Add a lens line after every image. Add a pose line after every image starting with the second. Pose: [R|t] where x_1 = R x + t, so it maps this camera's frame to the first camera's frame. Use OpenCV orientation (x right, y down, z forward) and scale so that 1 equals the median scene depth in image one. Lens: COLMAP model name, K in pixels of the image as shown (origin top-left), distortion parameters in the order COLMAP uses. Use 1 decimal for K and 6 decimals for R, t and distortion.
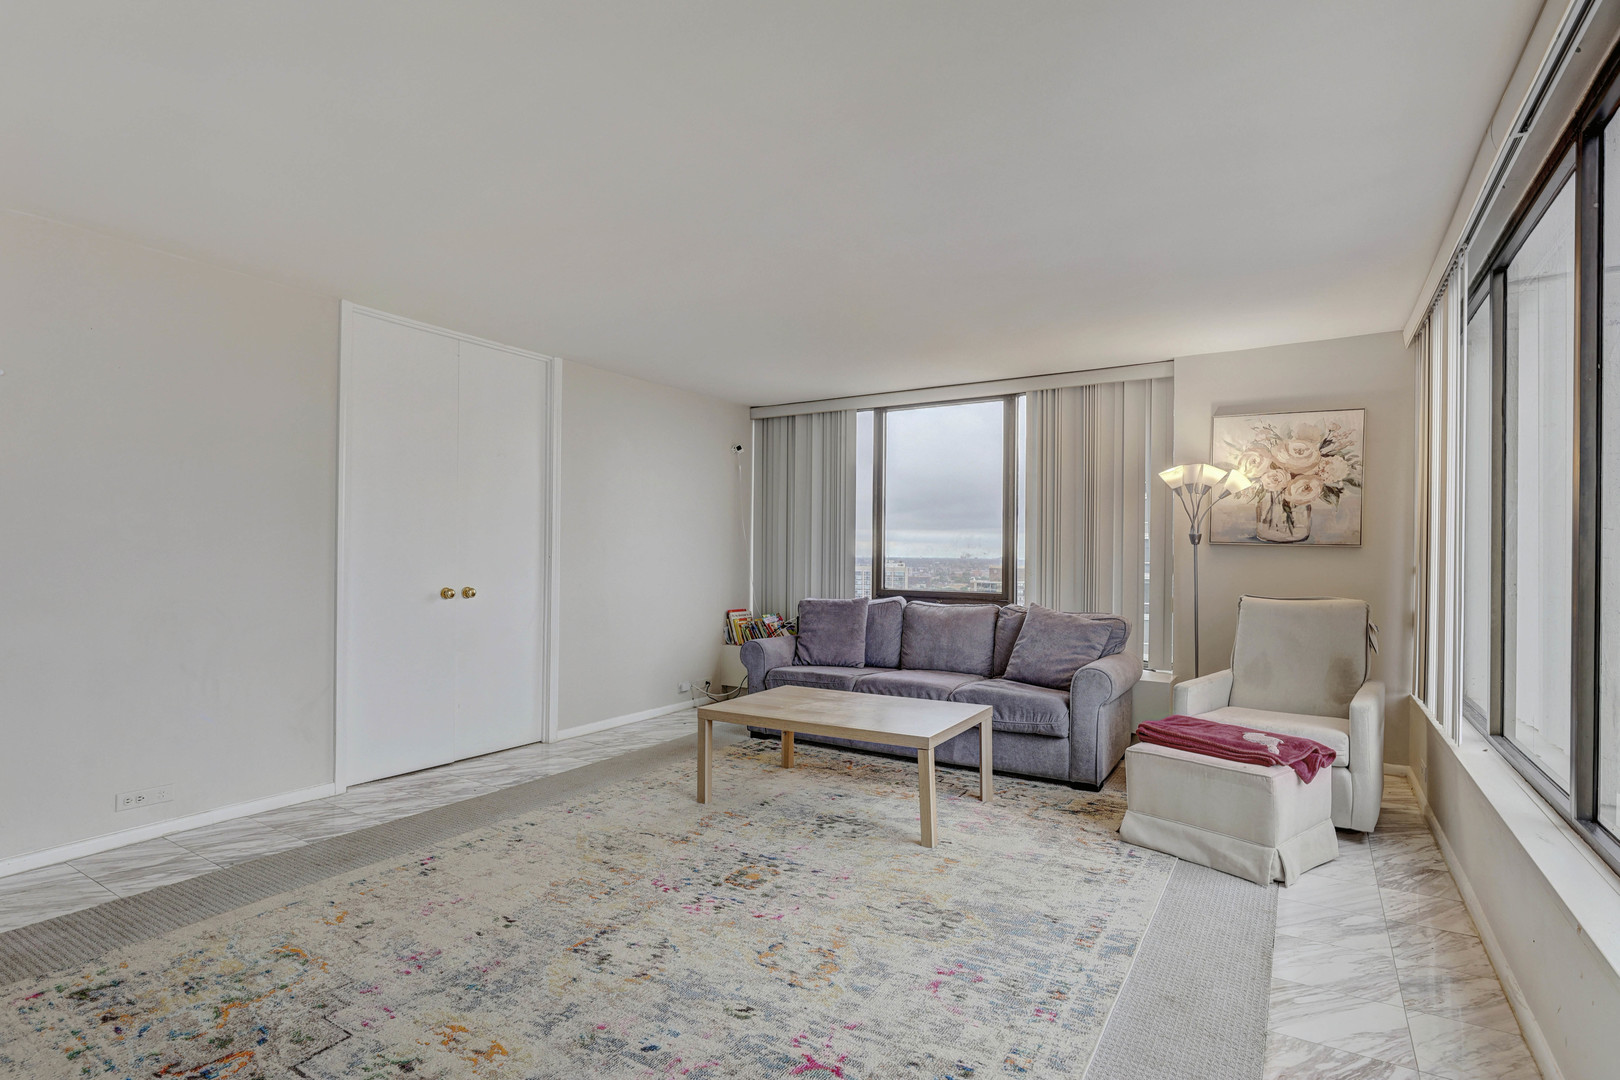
lens RADIAL K [[804.2, 0, 816.3], [0, 804.2, 550.6], [0, 0, 1]] dist [-0.002154, 0.000999]
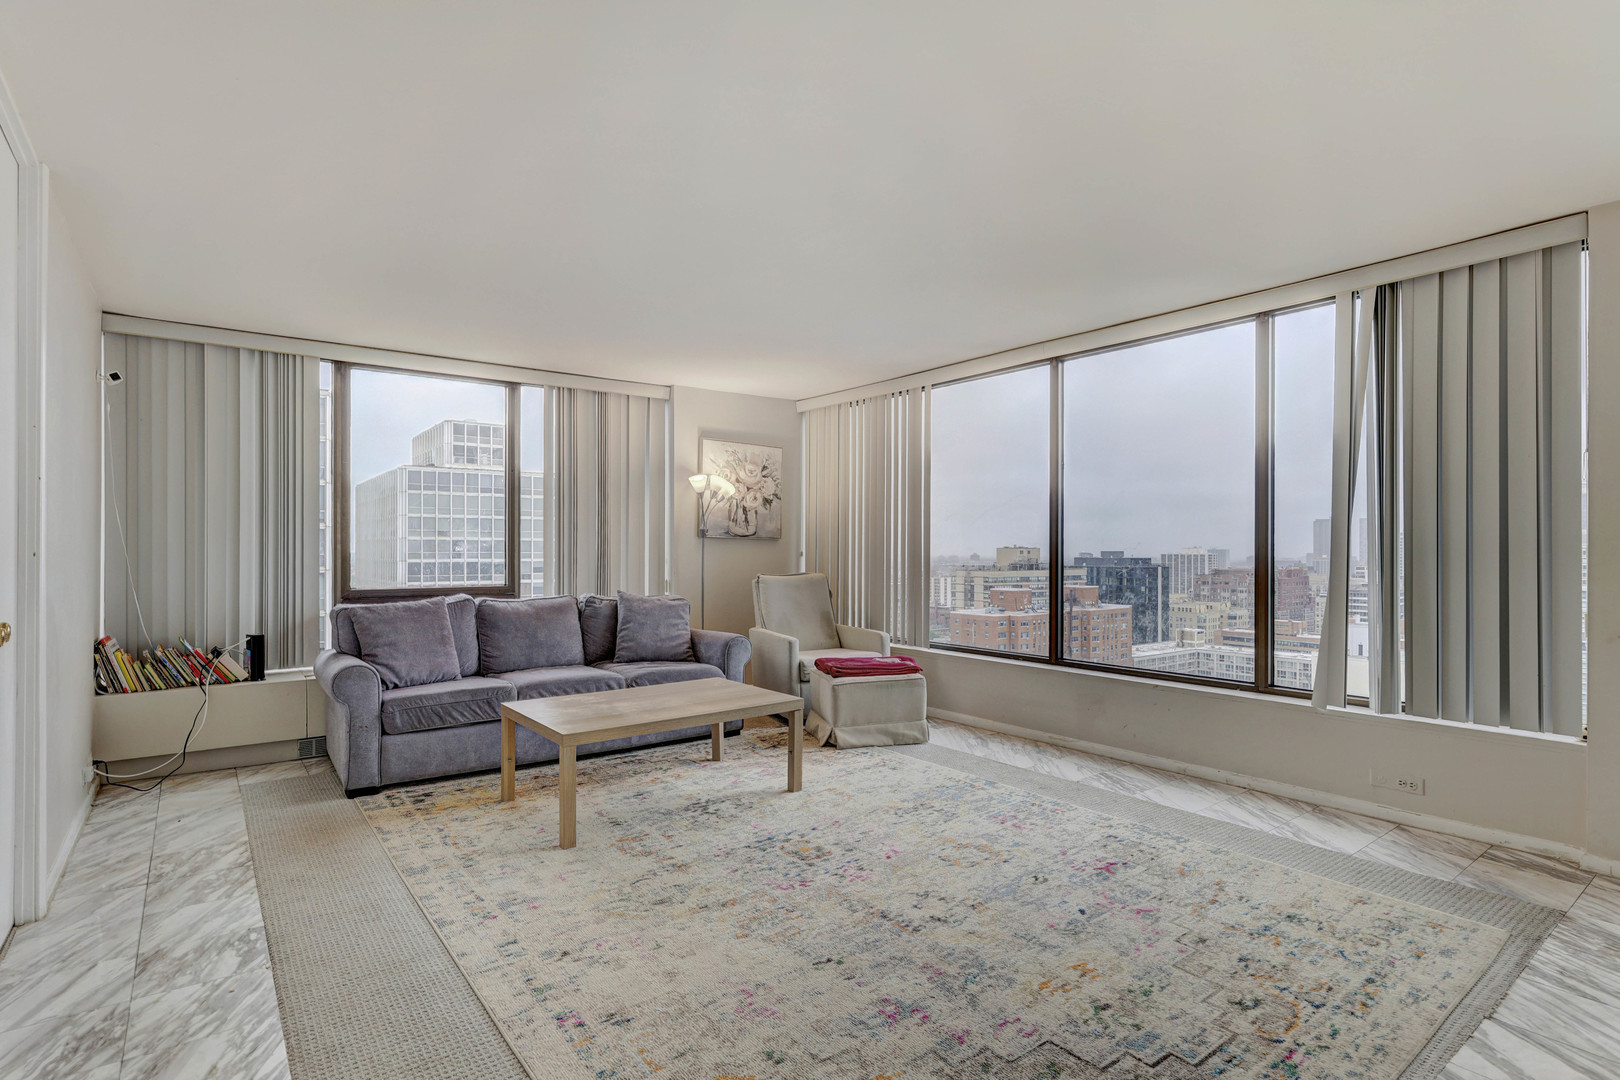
lens RADIAL K [[804.2, 0, 798.4], [0, 804.2, 552.2], [0, 0, 1]] dist [-0.002154, 0.000999]
pose [[0.367335, -0.012298, 0.930007, -0.934649], [-0.000051, 0.999912, 0.013242, -0.000959], [-0.930089, -0.004912, 0.367303, 0.545178]]
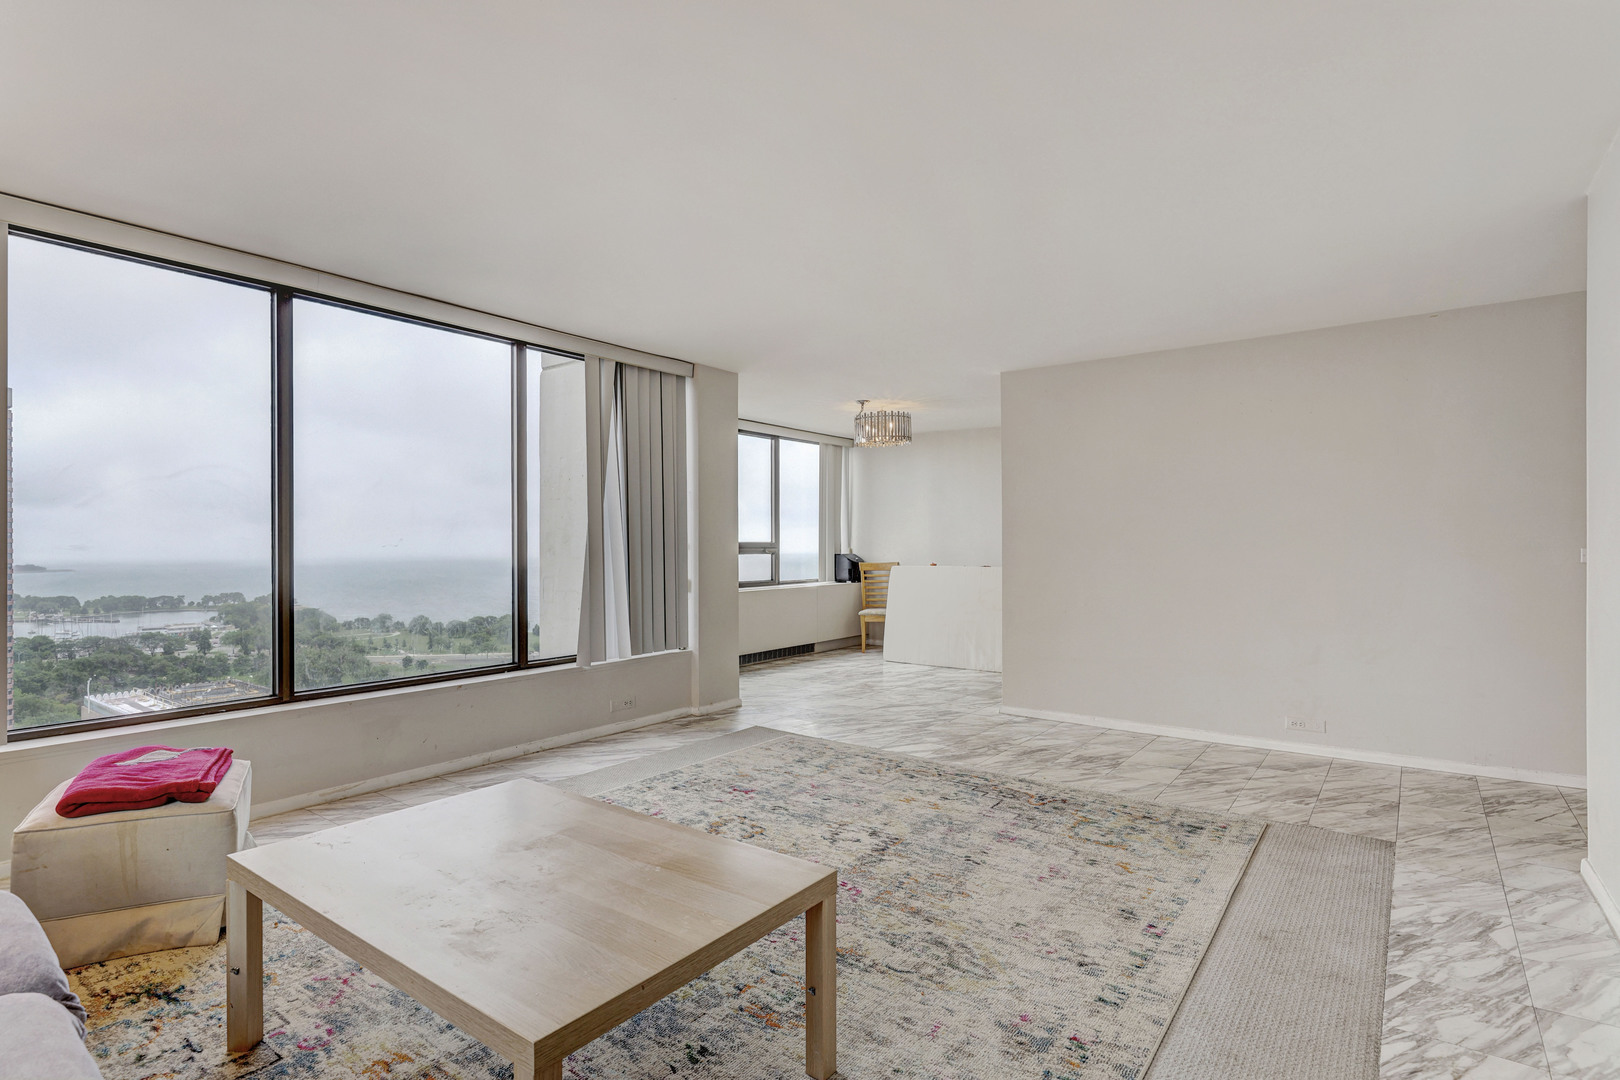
lens RADIAL K [[804.2, 0, 818.7], [0, 804.2, 540.0], [0, 0, 1]] dist [-0.002154, 0.000999]
pose [[-0.996213, -0.006037, 0.086738, -0.201680], [-0.006678, 0.999952, -0.007107, 0.006564], [-0.086691, -0.007659, -0.996206, 1.680454]]
